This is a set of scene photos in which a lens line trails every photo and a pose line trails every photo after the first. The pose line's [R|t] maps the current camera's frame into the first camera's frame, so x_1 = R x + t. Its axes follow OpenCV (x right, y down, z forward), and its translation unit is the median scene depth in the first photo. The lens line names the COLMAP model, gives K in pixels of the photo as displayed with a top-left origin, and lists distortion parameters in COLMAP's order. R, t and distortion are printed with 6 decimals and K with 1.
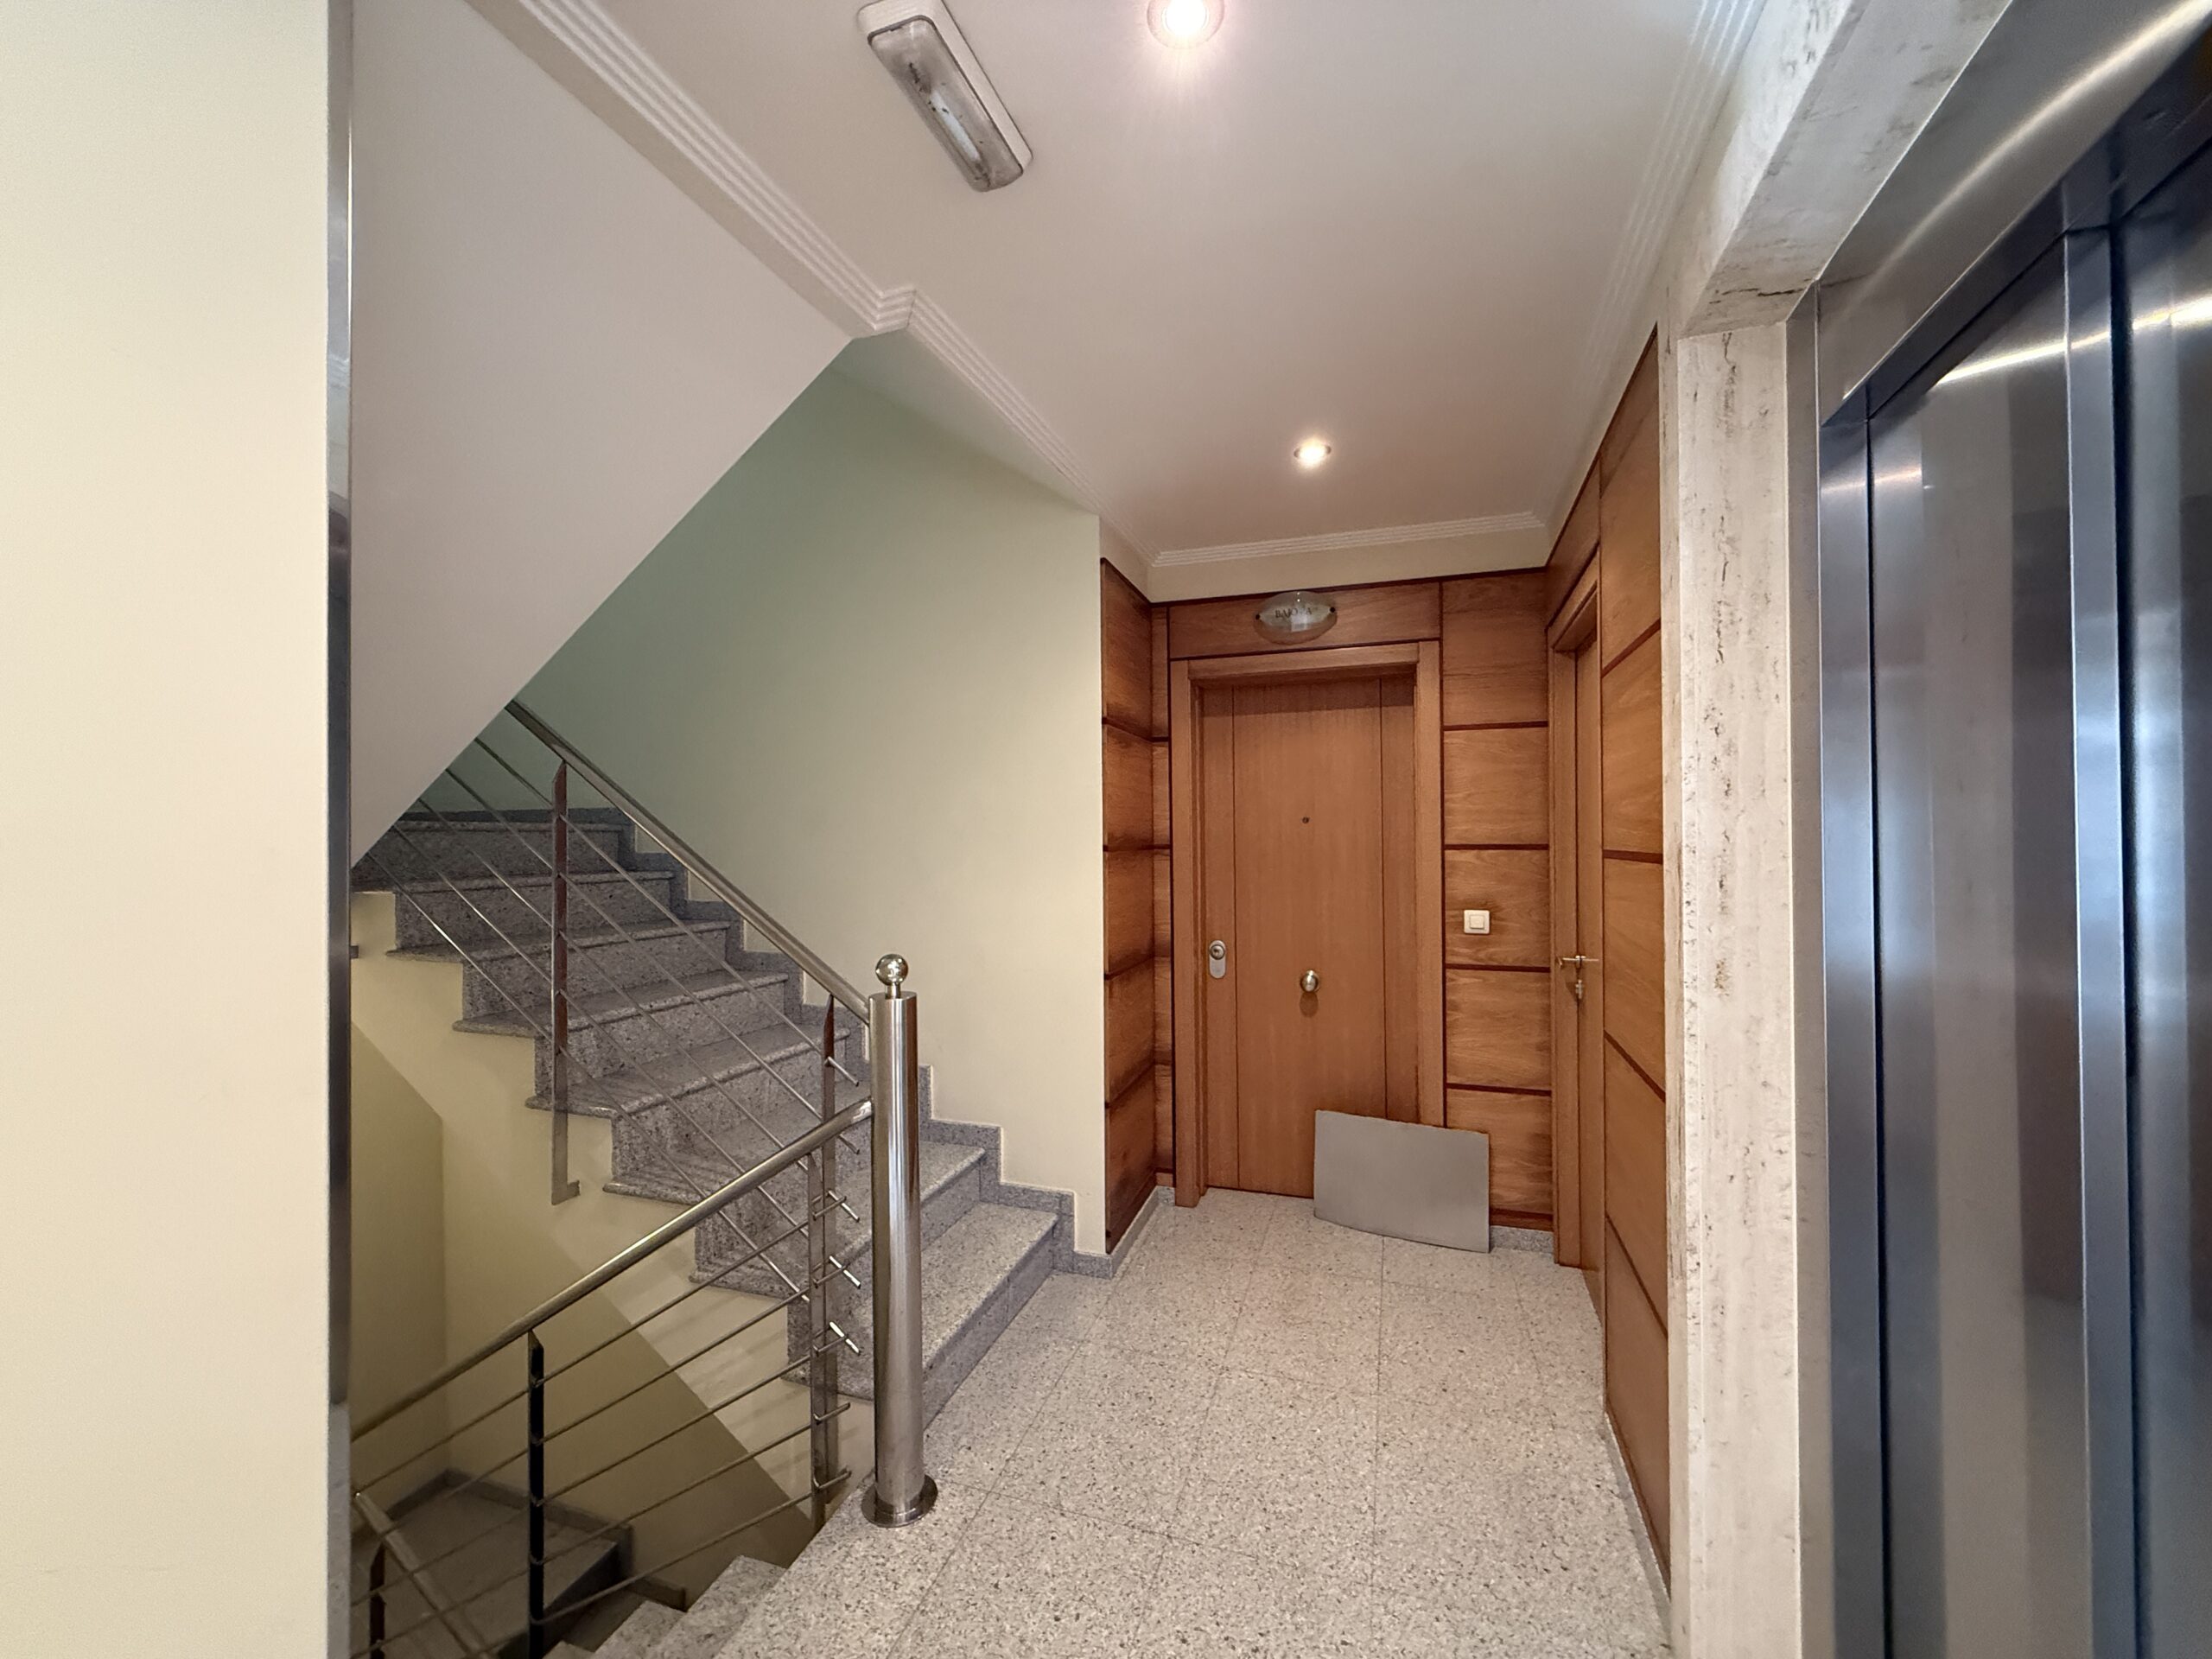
lens RADIAL K [[878.8, 0, 1107.1], [0, 878.8, 832.0], [0, 0, 1]] dist [-0.001144, 0.000374]
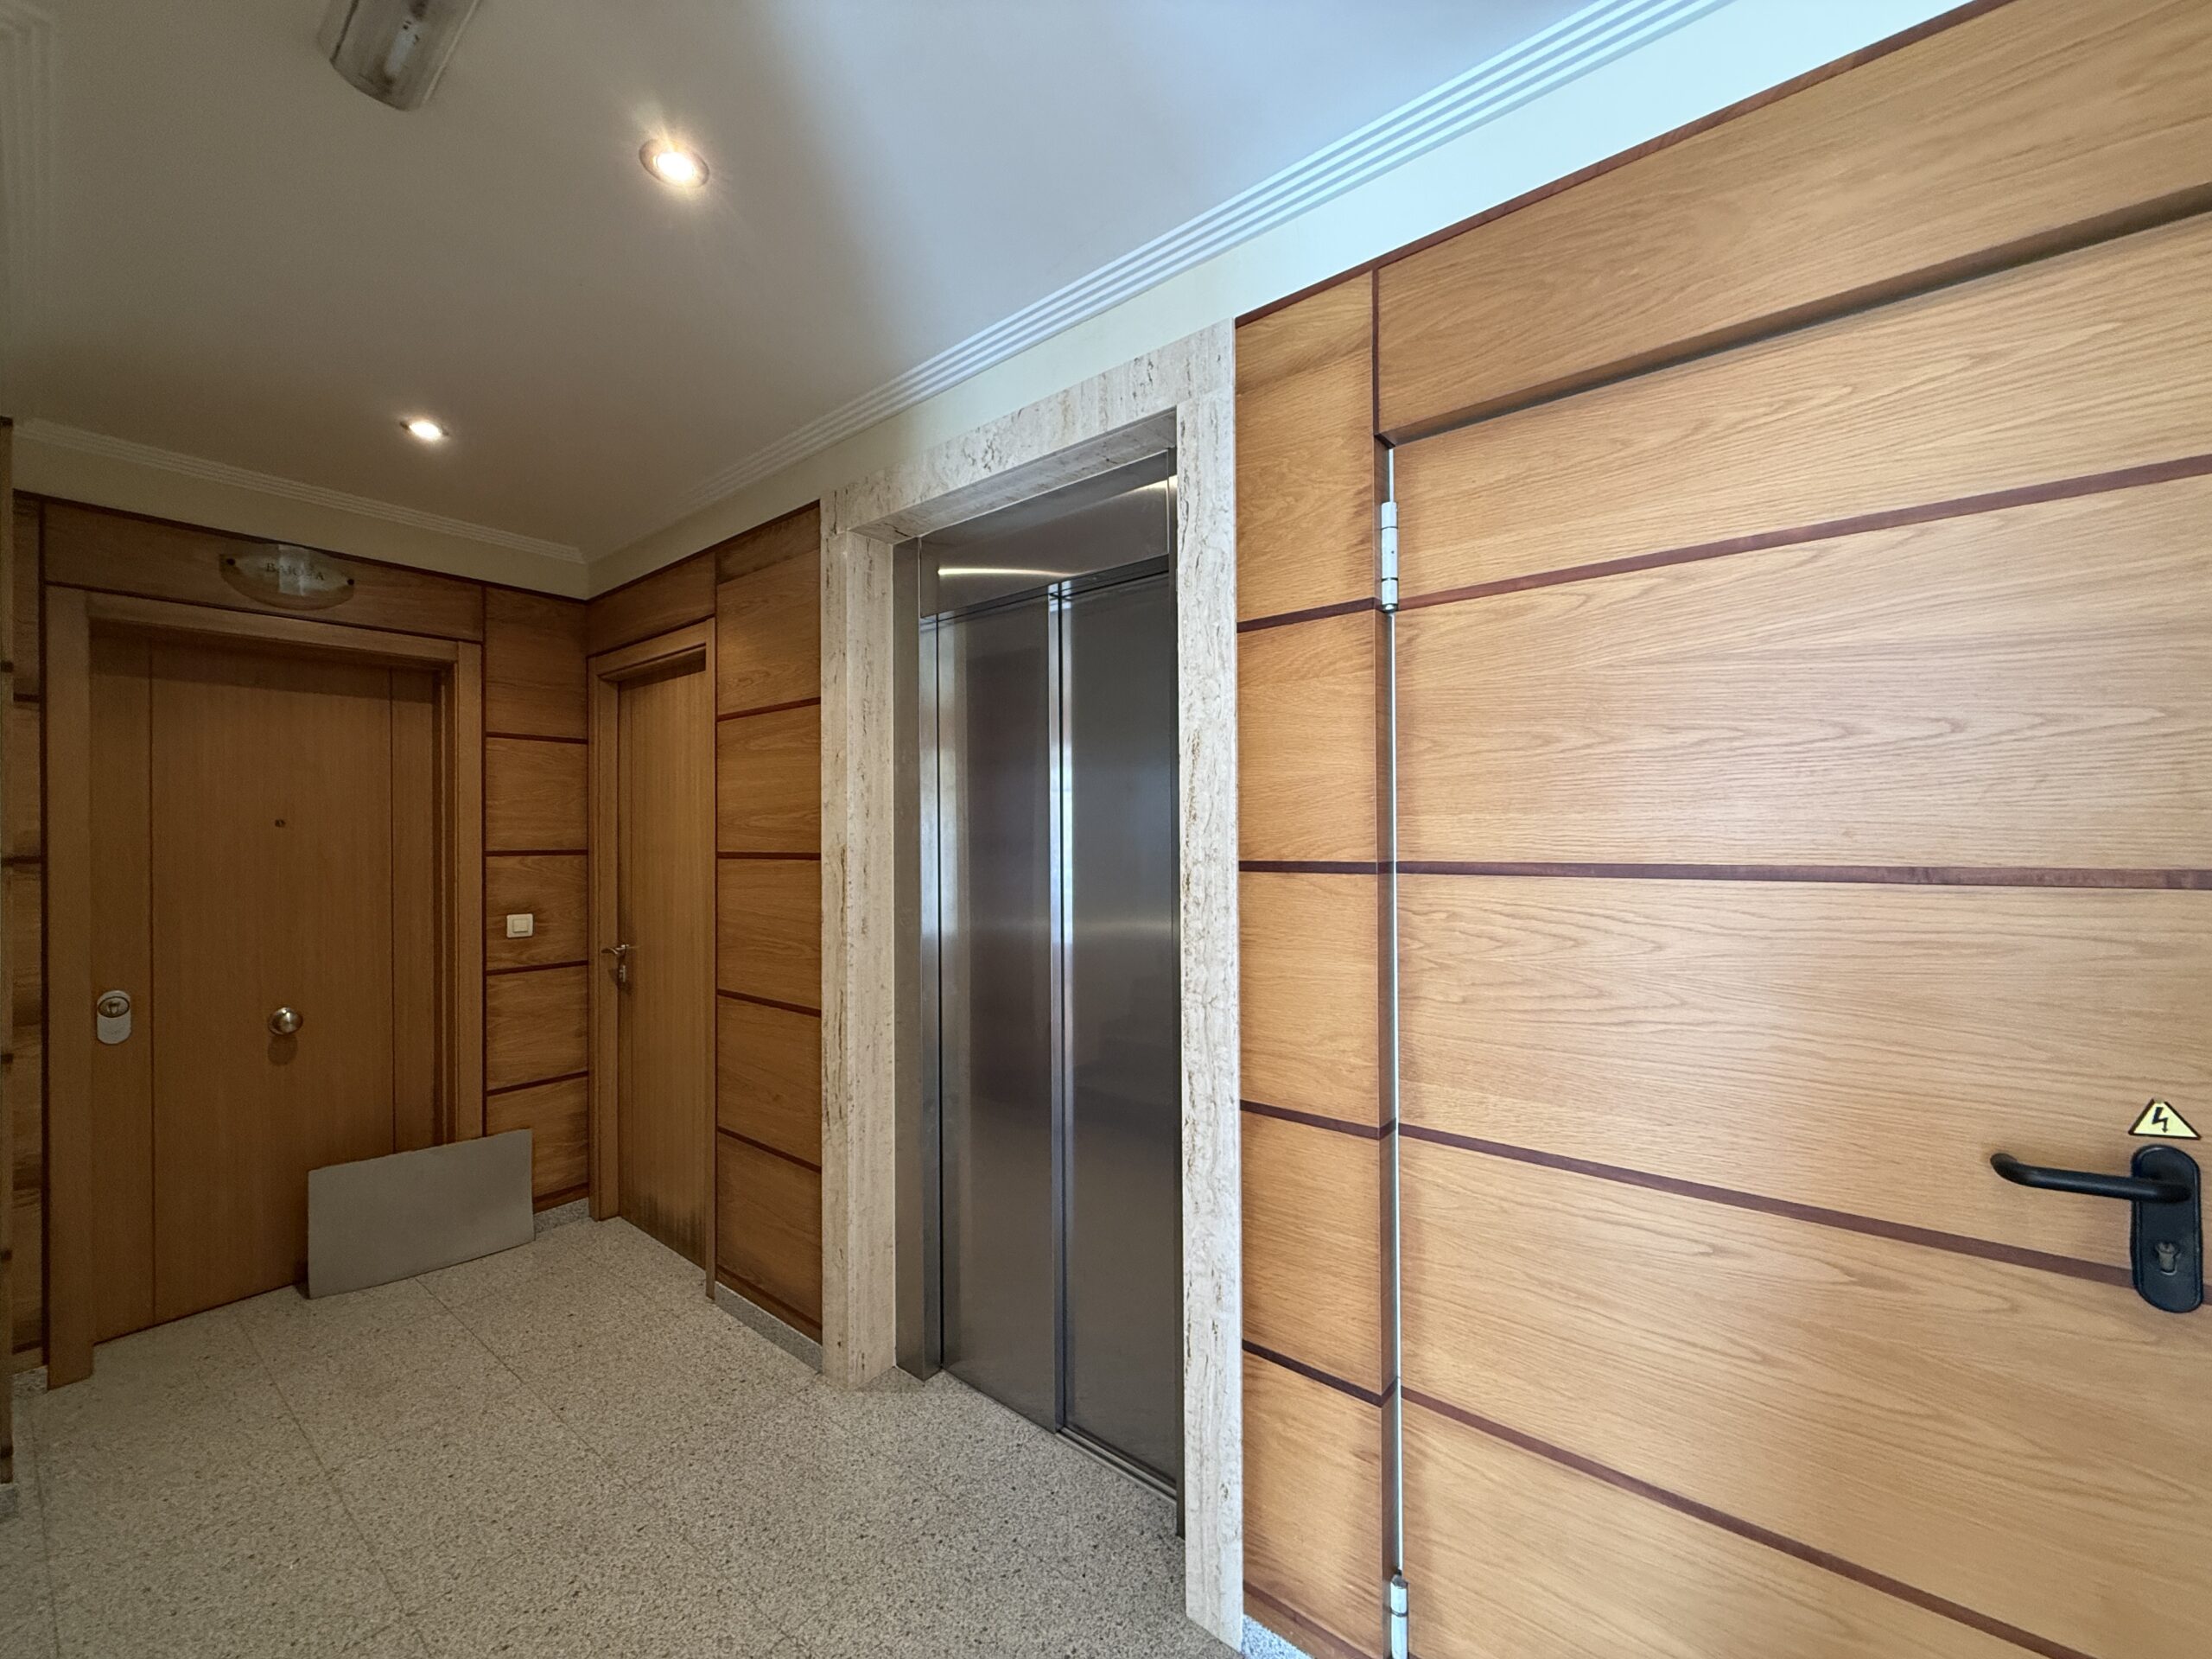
lens RADIAL K [[878.8, 0, 1098.2], [0, 878.8, 835.6], [0, 0, 1]] dist [-0.001144, 0.000374]
pose [[0.335789, 0.005464, 0.941921, -0.326166], [-0.001654, 0.999985, -0.005211, 0.000859], [-0.941936, 0.000192, 0.335793, 0.015228]]
